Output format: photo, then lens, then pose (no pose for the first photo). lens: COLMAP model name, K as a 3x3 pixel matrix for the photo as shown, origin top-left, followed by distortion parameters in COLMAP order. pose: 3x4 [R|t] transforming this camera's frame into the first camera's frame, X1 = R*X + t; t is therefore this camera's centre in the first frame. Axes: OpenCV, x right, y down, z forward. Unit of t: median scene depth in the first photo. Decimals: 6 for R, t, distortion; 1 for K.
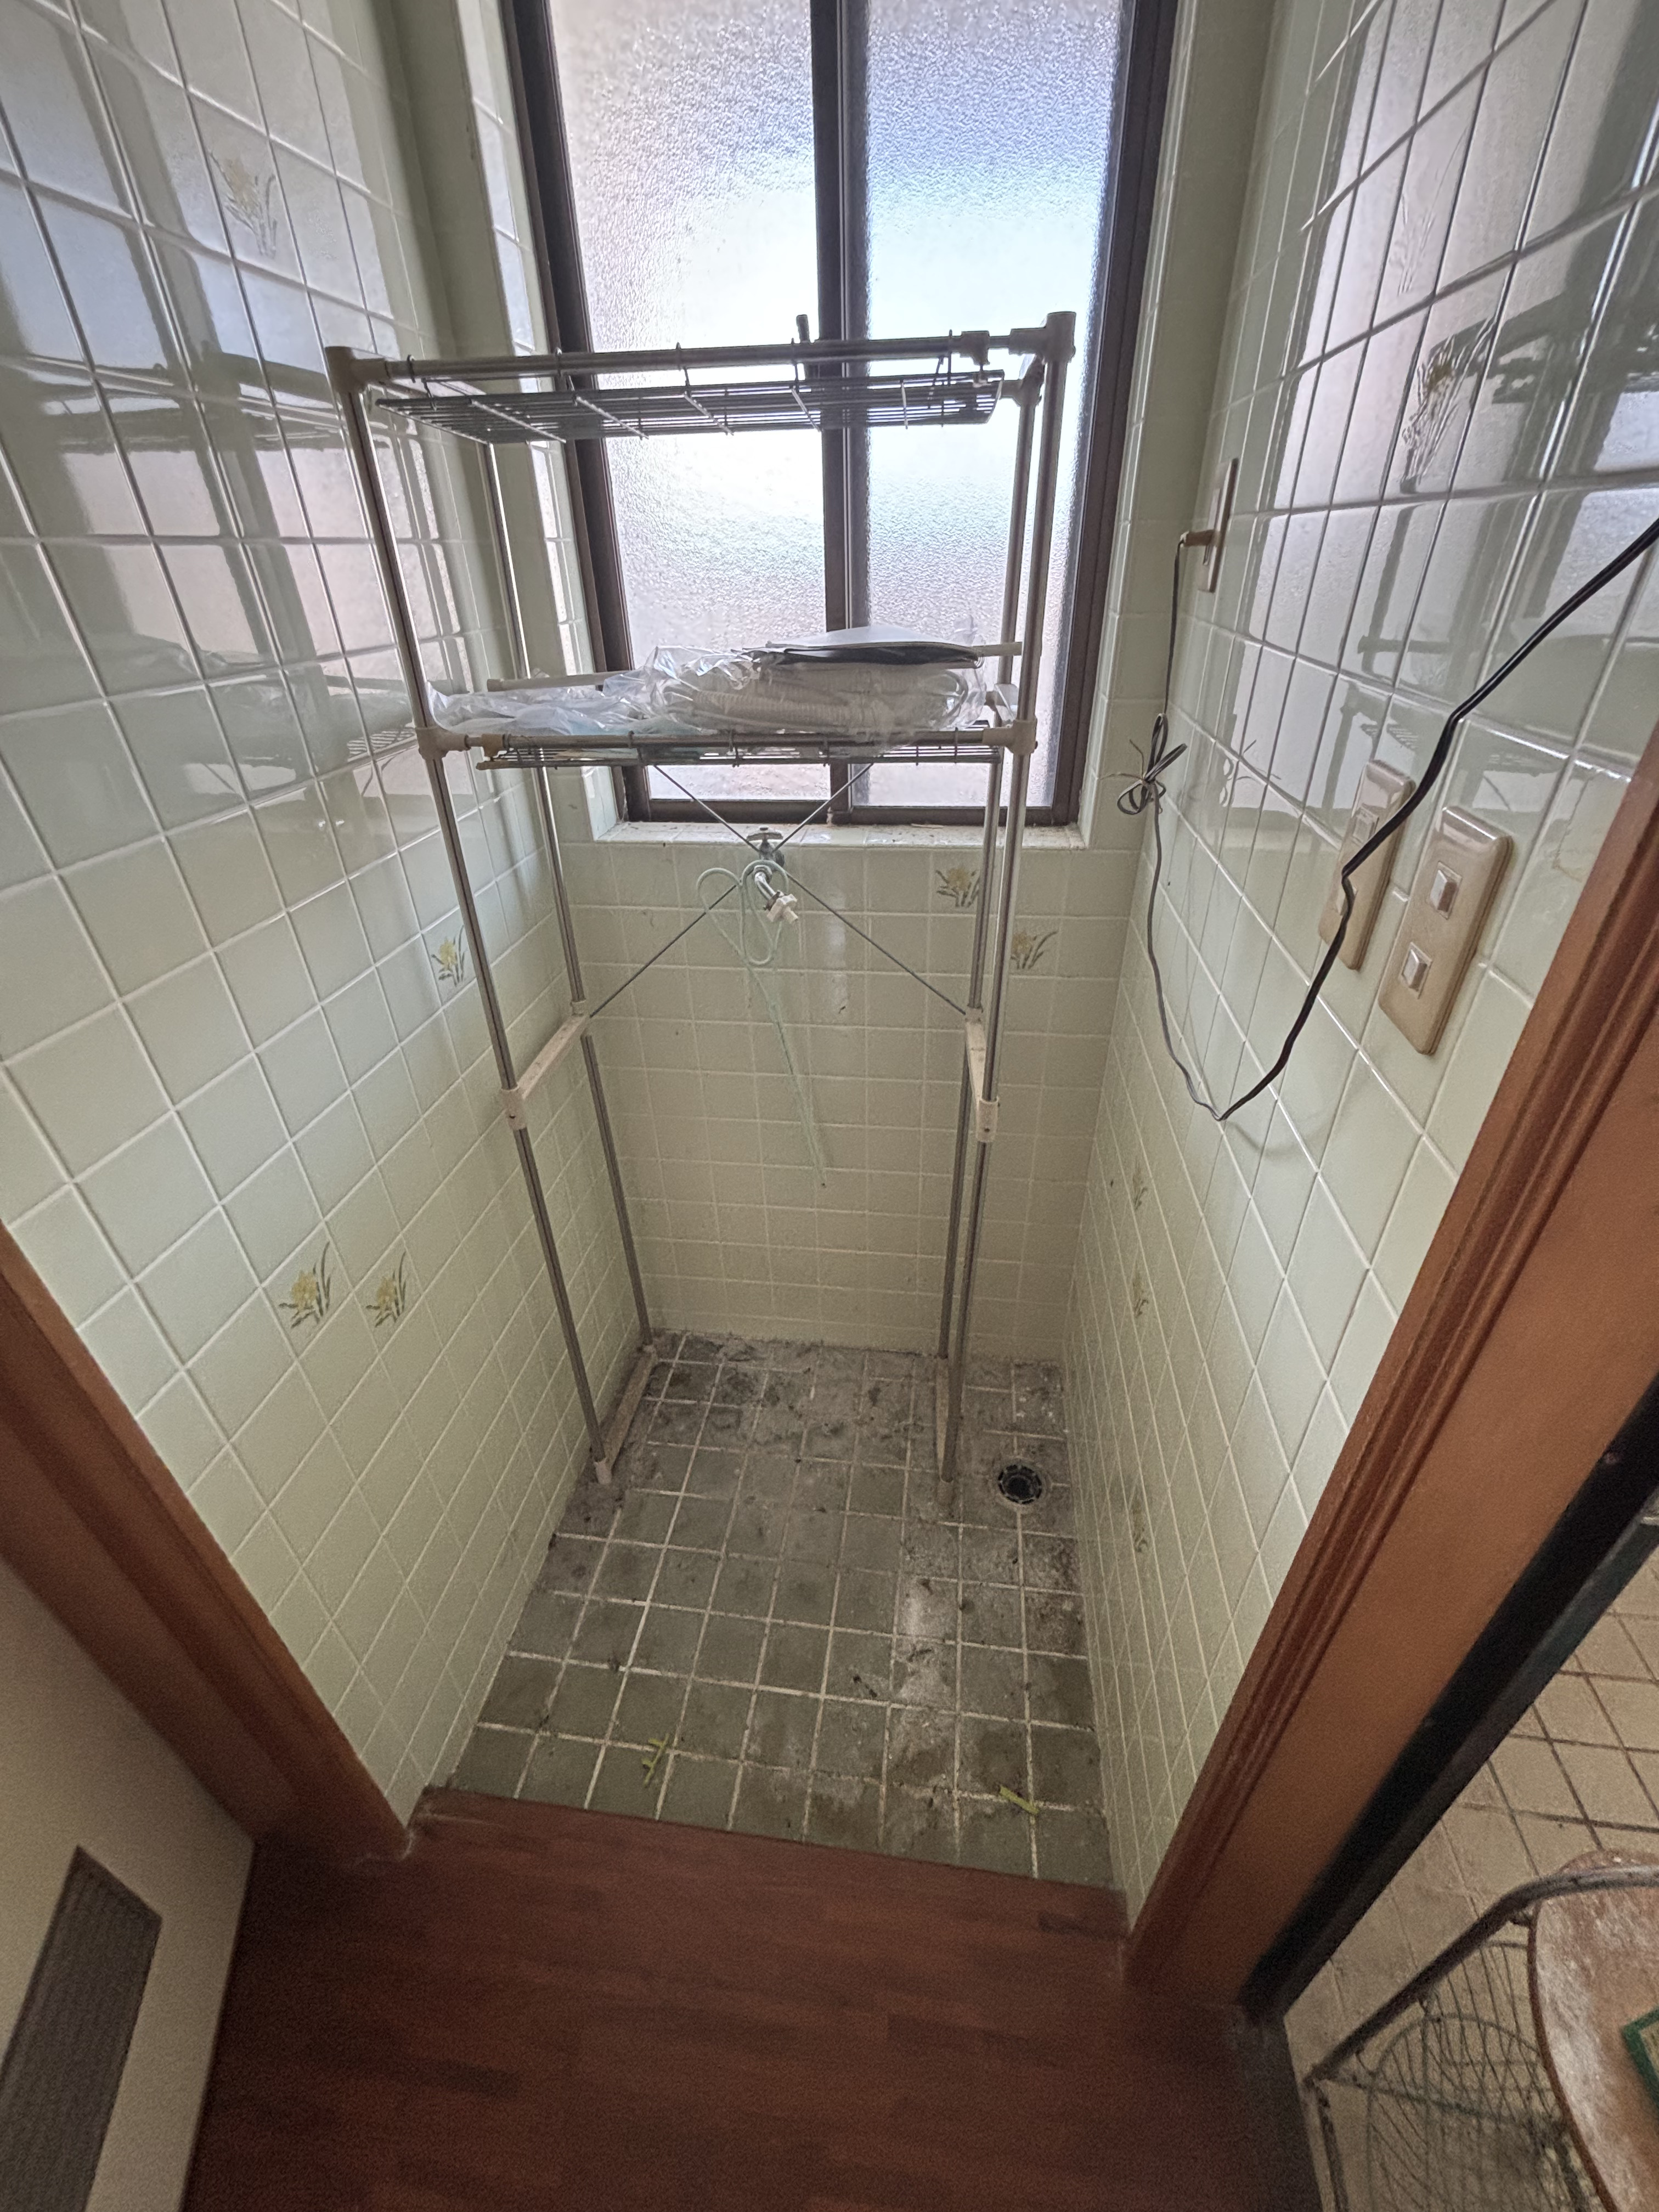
lens RADIAL K [[898.4, 0, 847.6], [0, 898.4, 1111.1], [0, 0, 1]] dist [-0.013319, 0.005016]
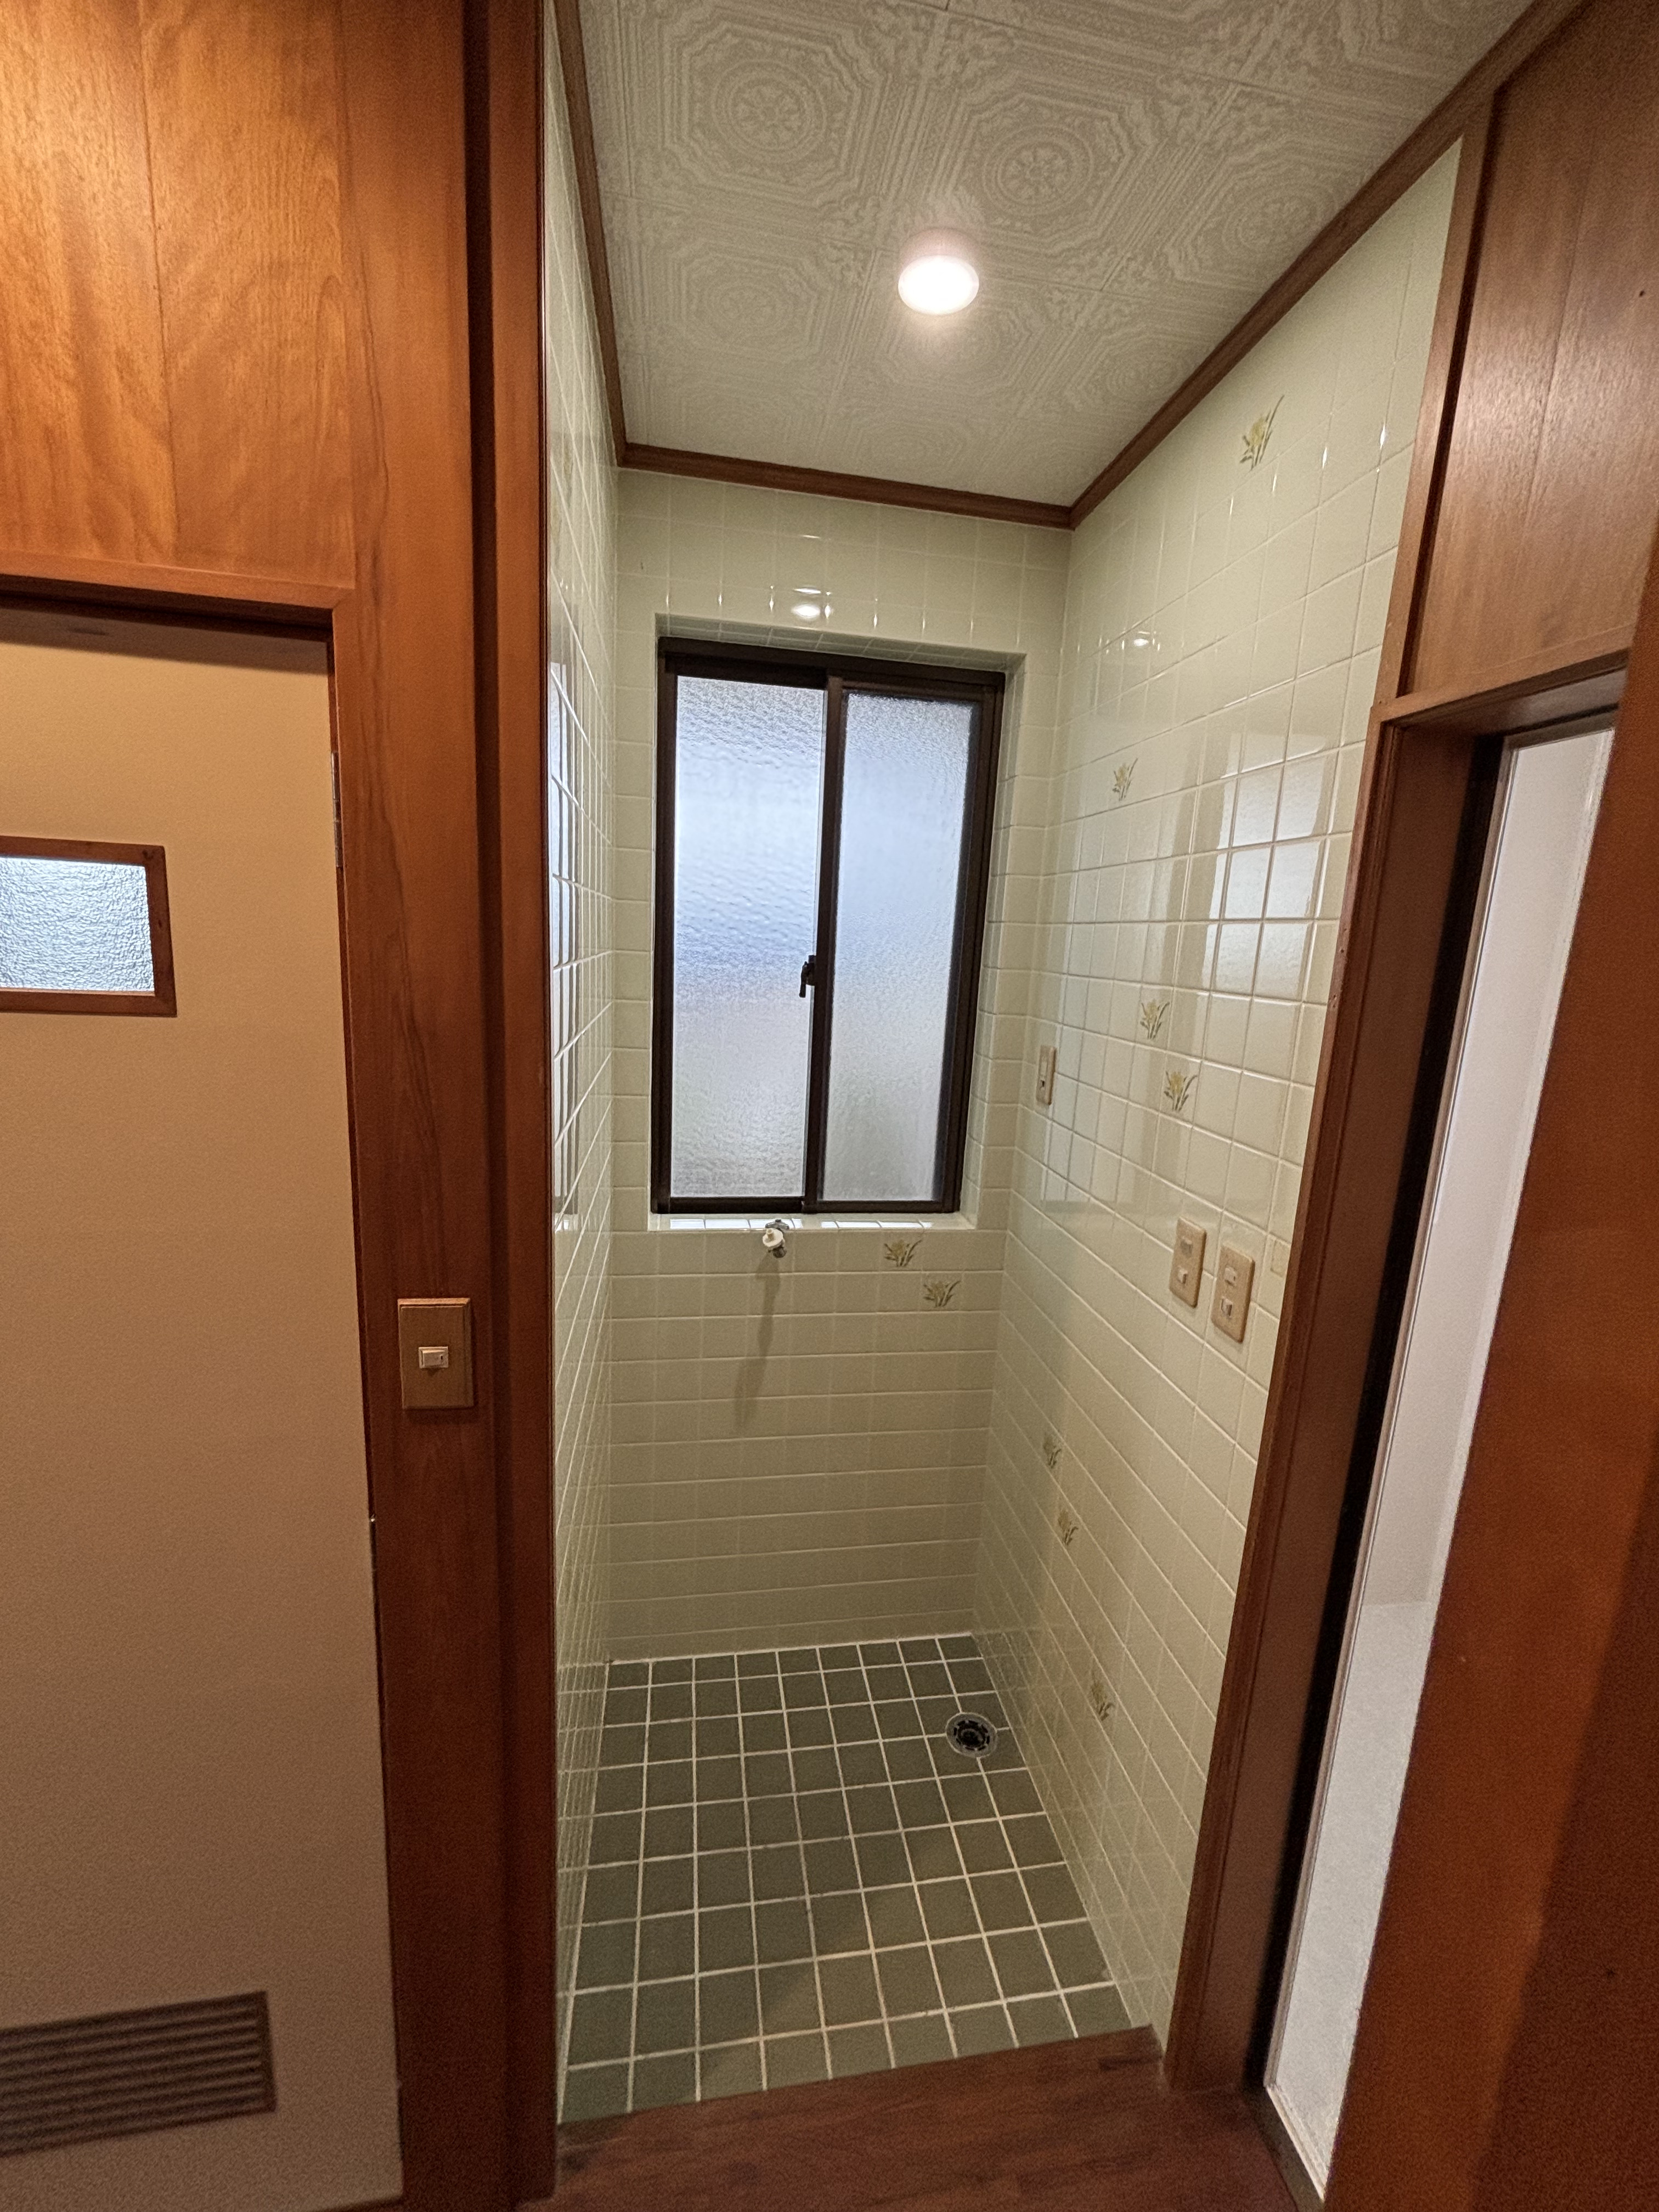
lens RADIAL K [[898.4, 0, 847.6], [0, 898.4, 1111.1], [0, 0, 1]] dist [-0.013319, 0.005016]
pose [[0.957531, 0.010227, 0.288147, -0.386604], [0.092071, 0.936203, -0.339186, 0.025786], [-0.273233, 0.351312, 0.895502, -0.392857]]
